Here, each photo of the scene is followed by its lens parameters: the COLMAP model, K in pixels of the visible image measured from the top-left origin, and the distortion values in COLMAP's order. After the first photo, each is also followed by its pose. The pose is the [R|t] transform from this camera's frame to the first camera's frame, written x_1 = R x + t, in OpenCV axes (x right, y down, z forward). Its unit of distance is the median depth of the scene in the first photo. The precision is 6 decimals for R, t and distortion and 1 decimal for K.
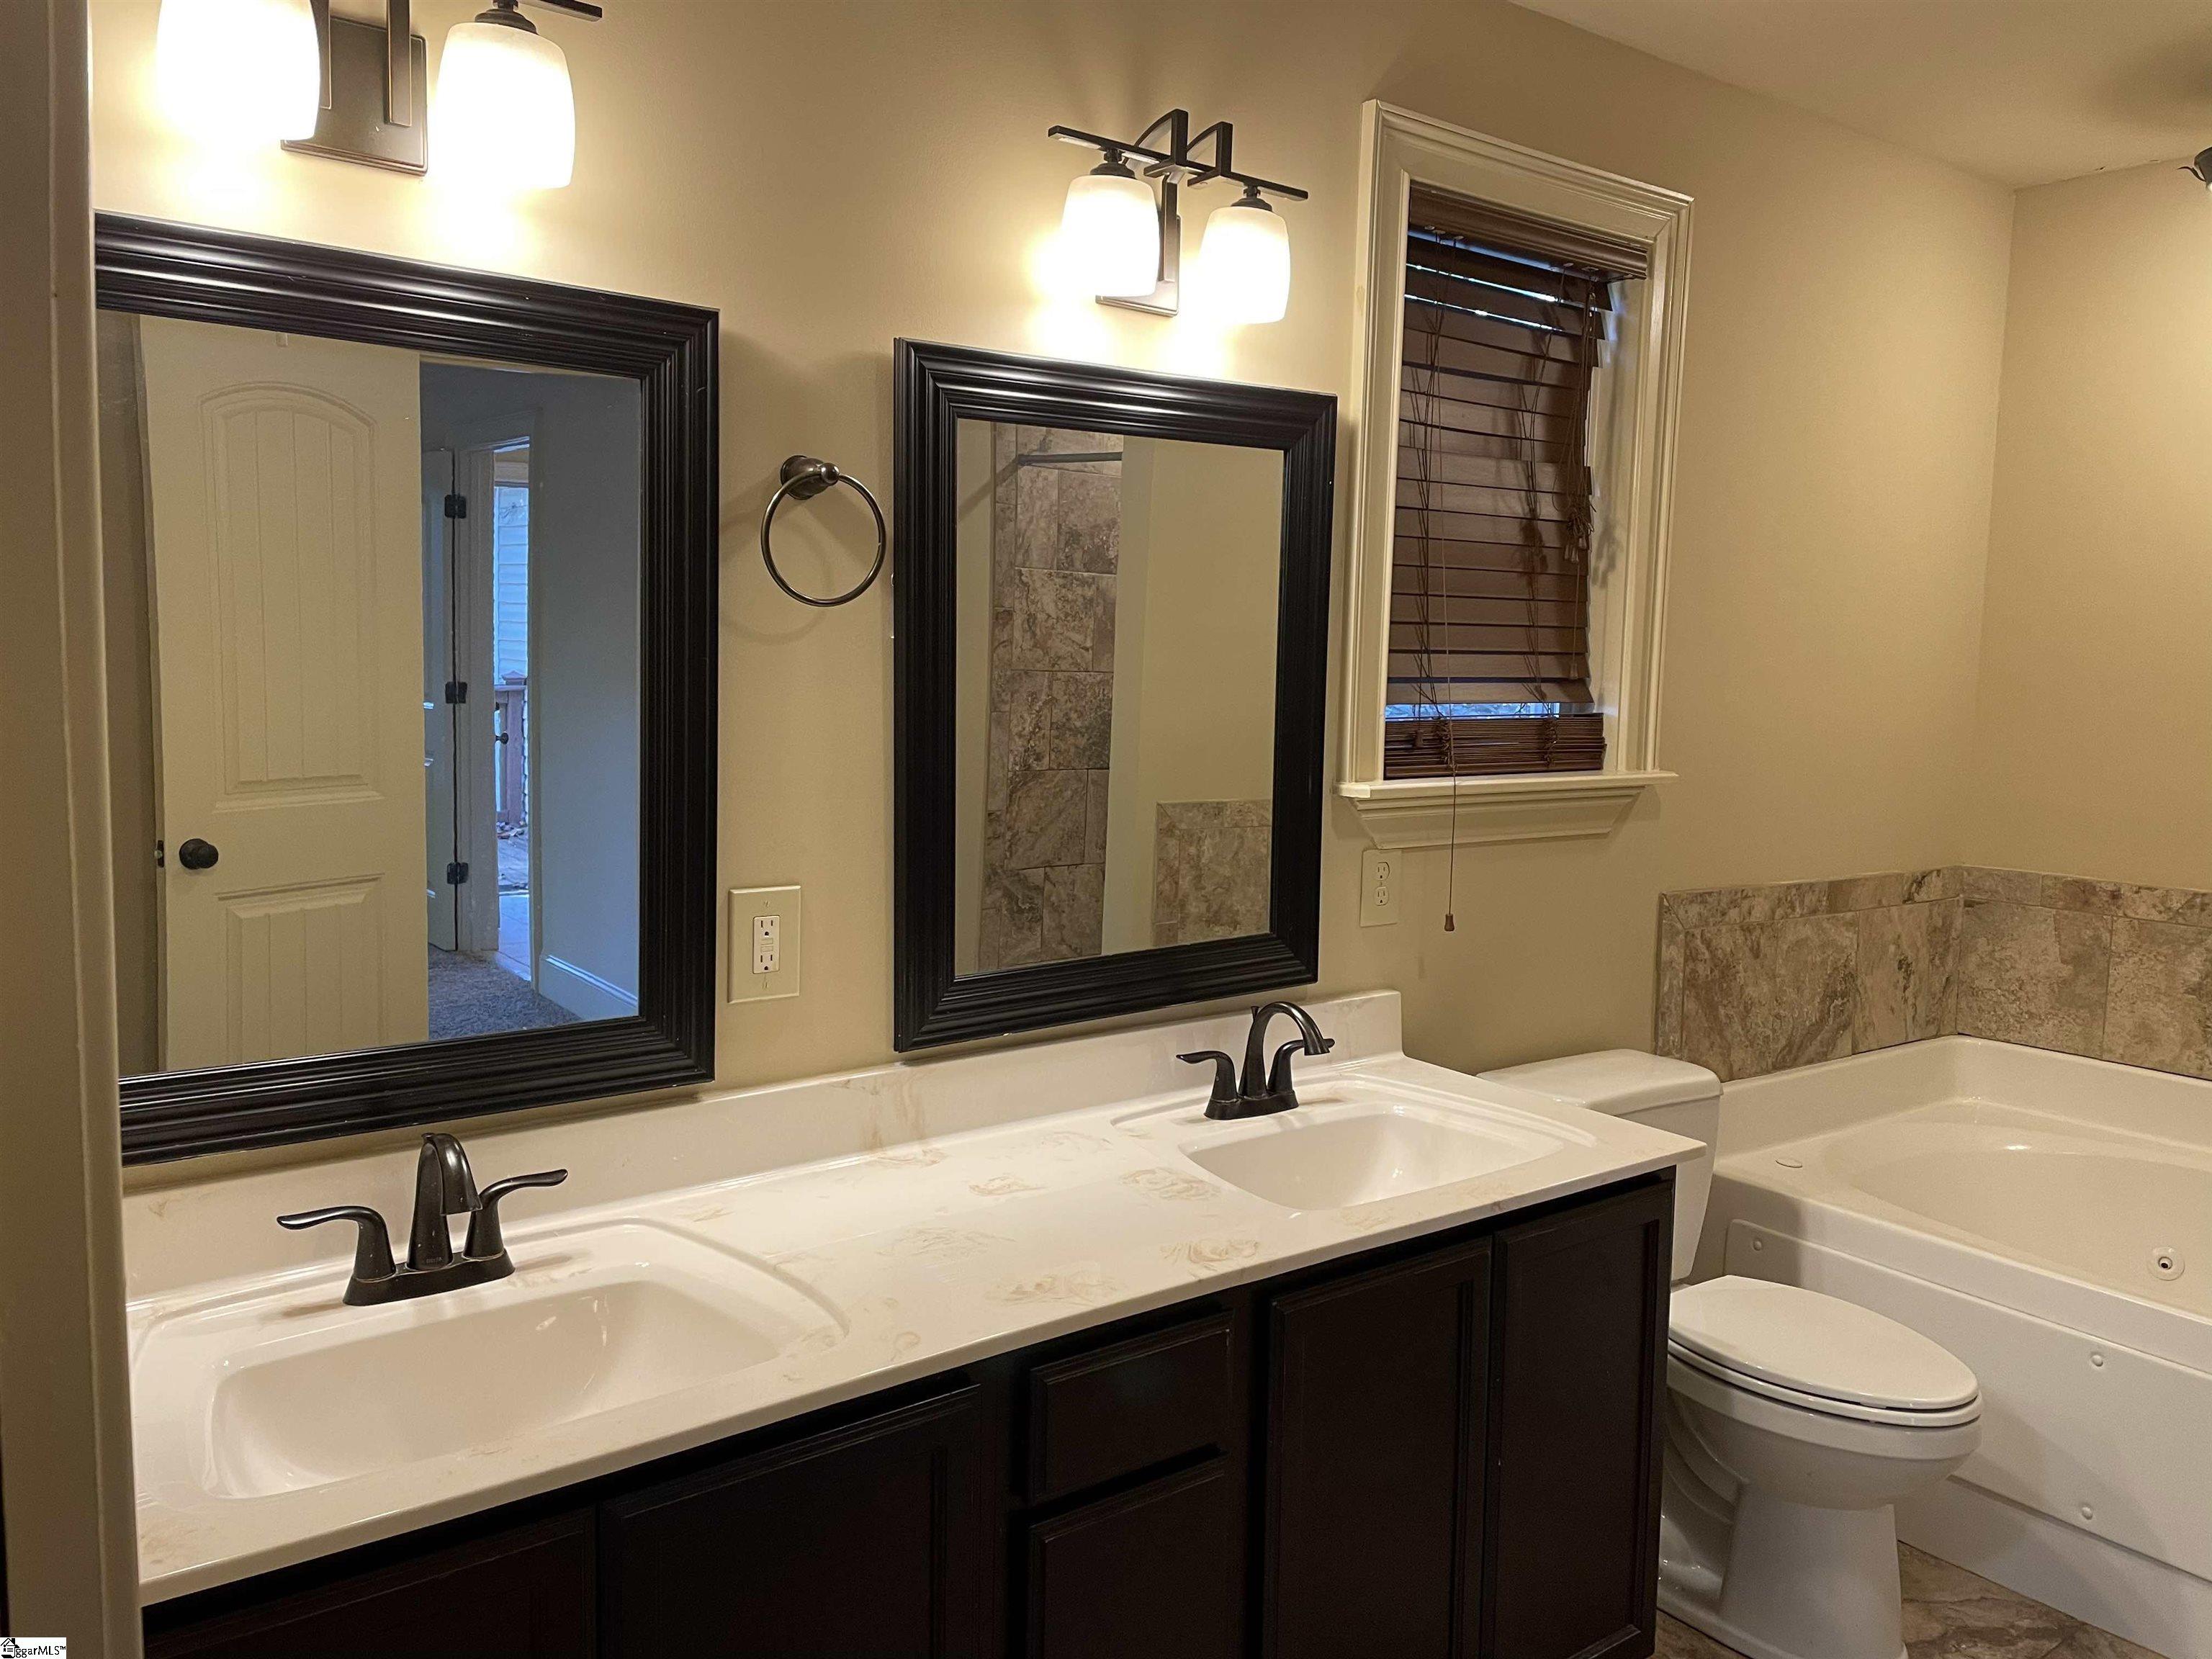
lens RADIAL K [[1667.0, 0, 1110.7], [0, 1667.0, 807.3], [0, 0, 1]] dist [0.092610, -0.111687]
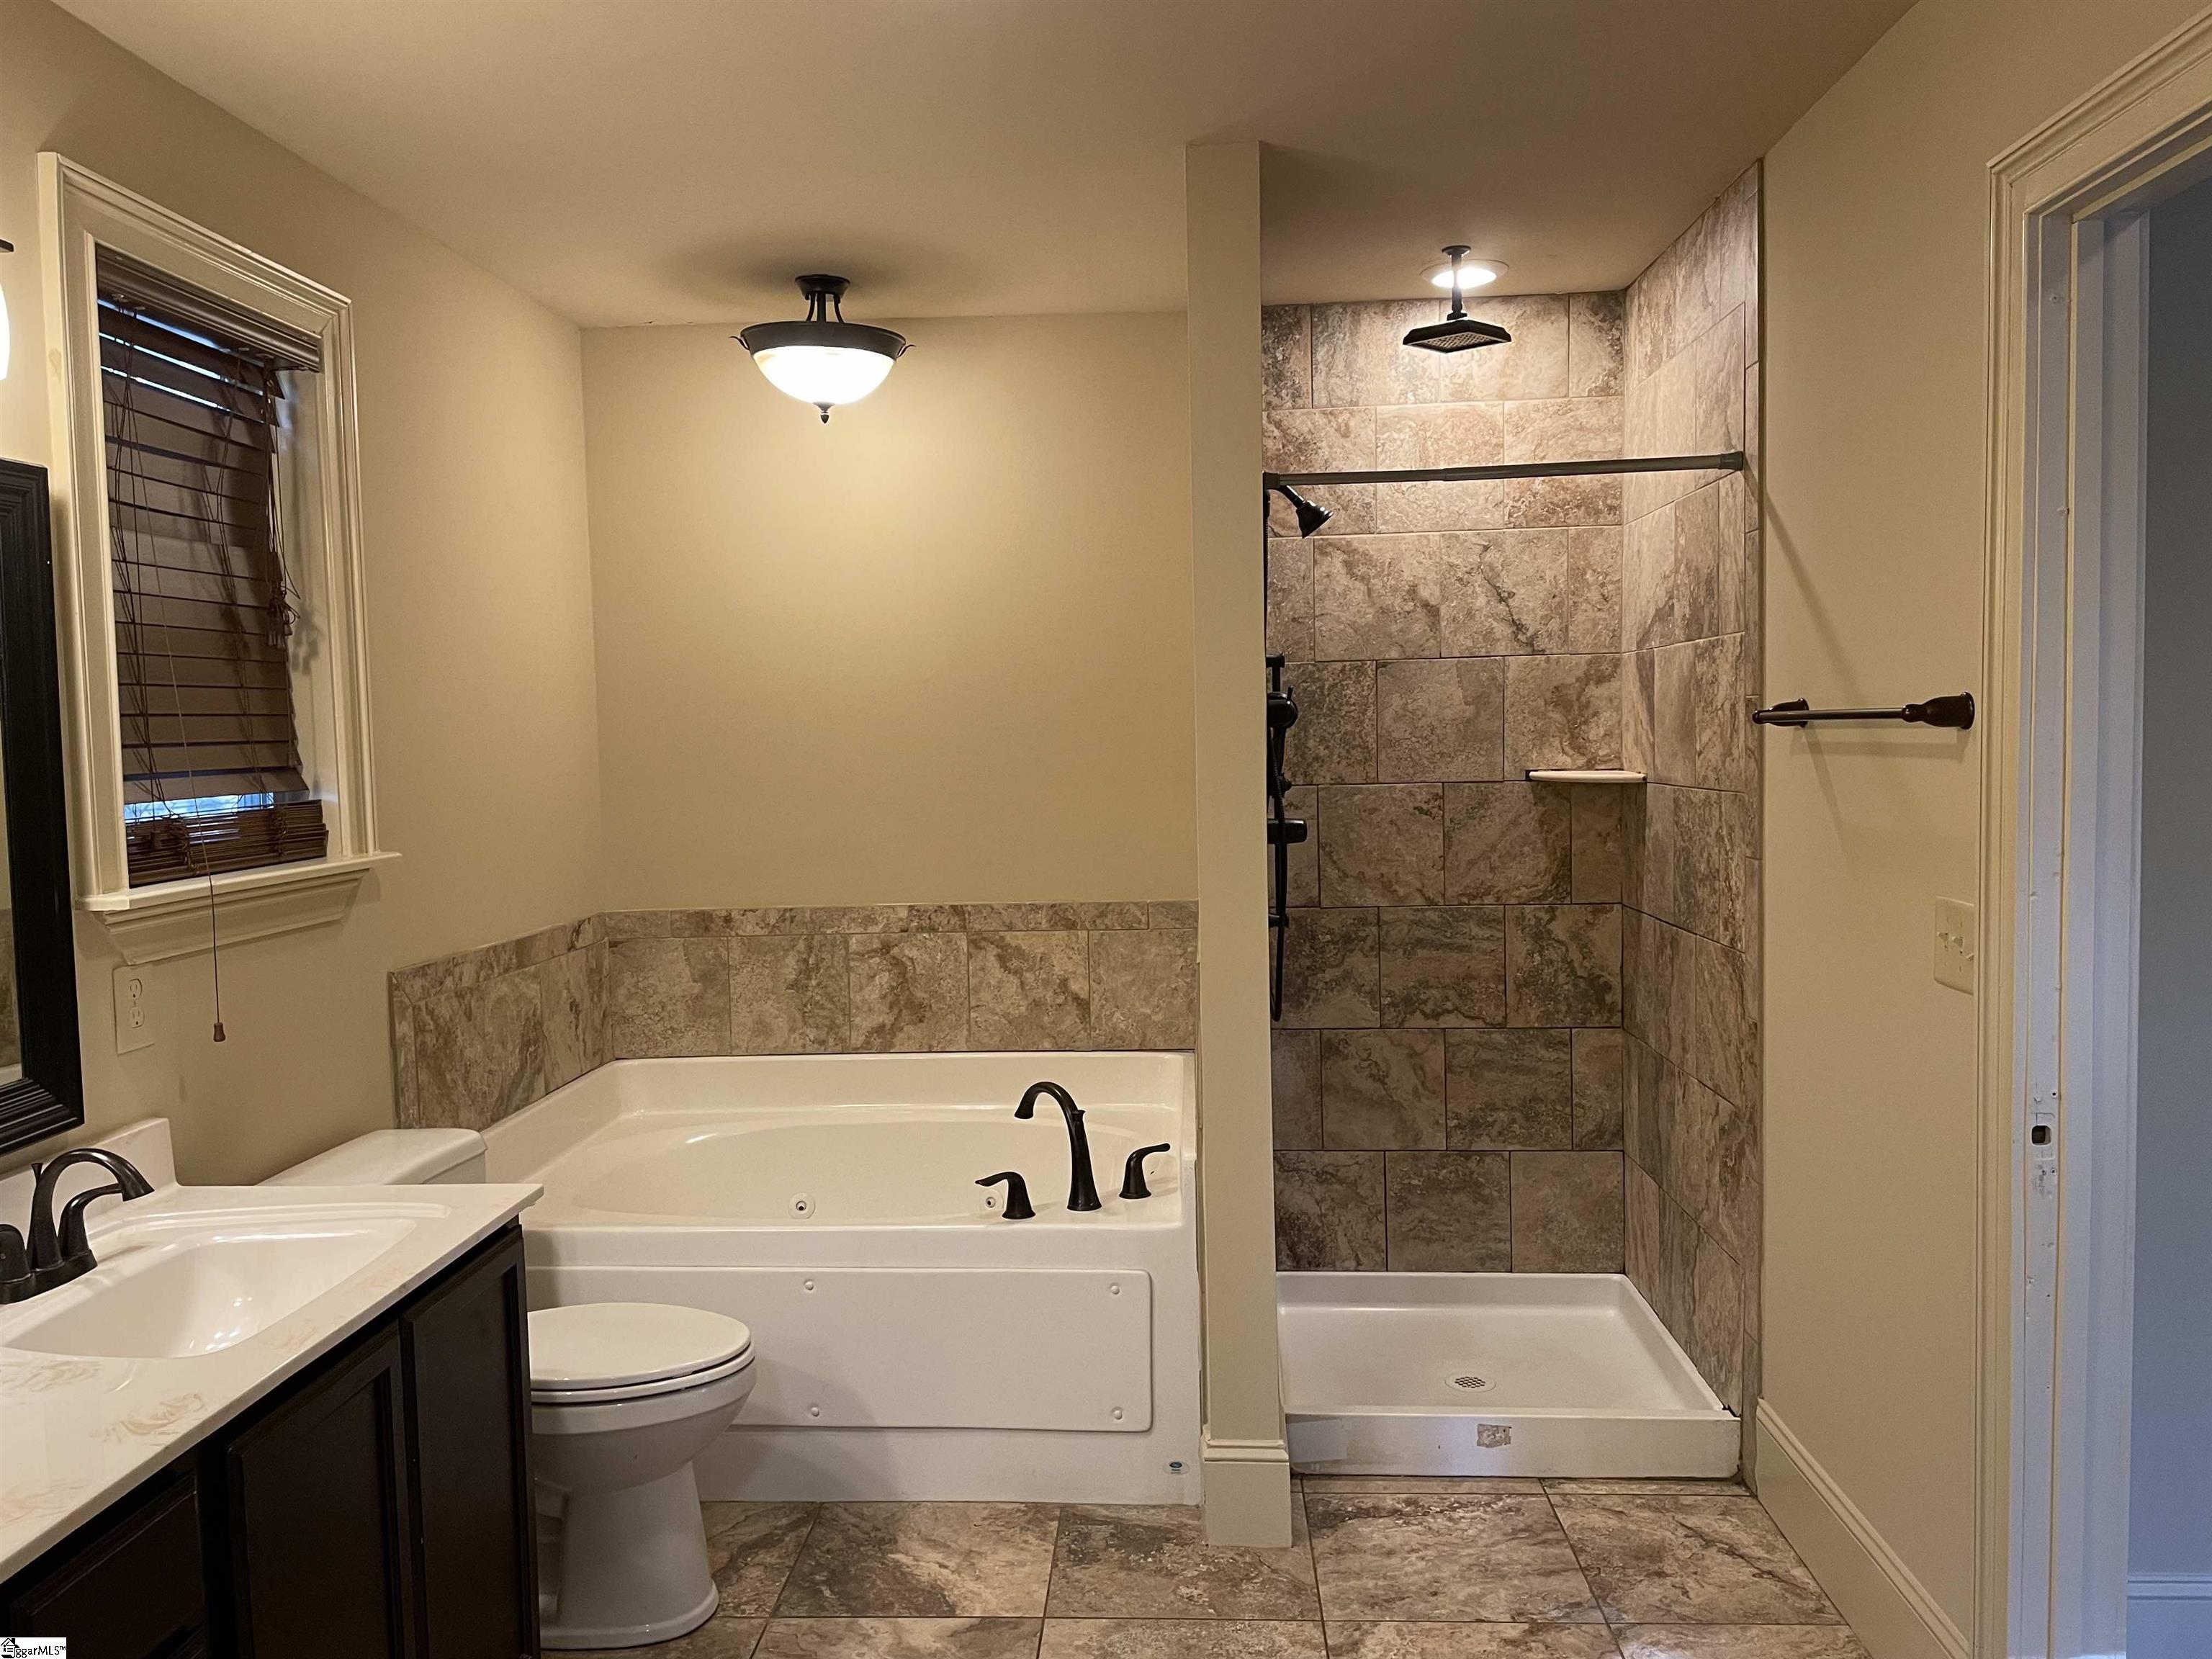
lens RADIAL K [[1667.0, 0, 1110.7], [0, 1667.0, 807.3], [0, 0, 1]] dist [0.092610, -0.111687]
pose [[0.652950, -0.075791, 0.753600, -0.158756], [0.108639, 0.994064, 0.005846, -0.006774], [-0.749569, 0.078053, 0.657308, -0.007206]]
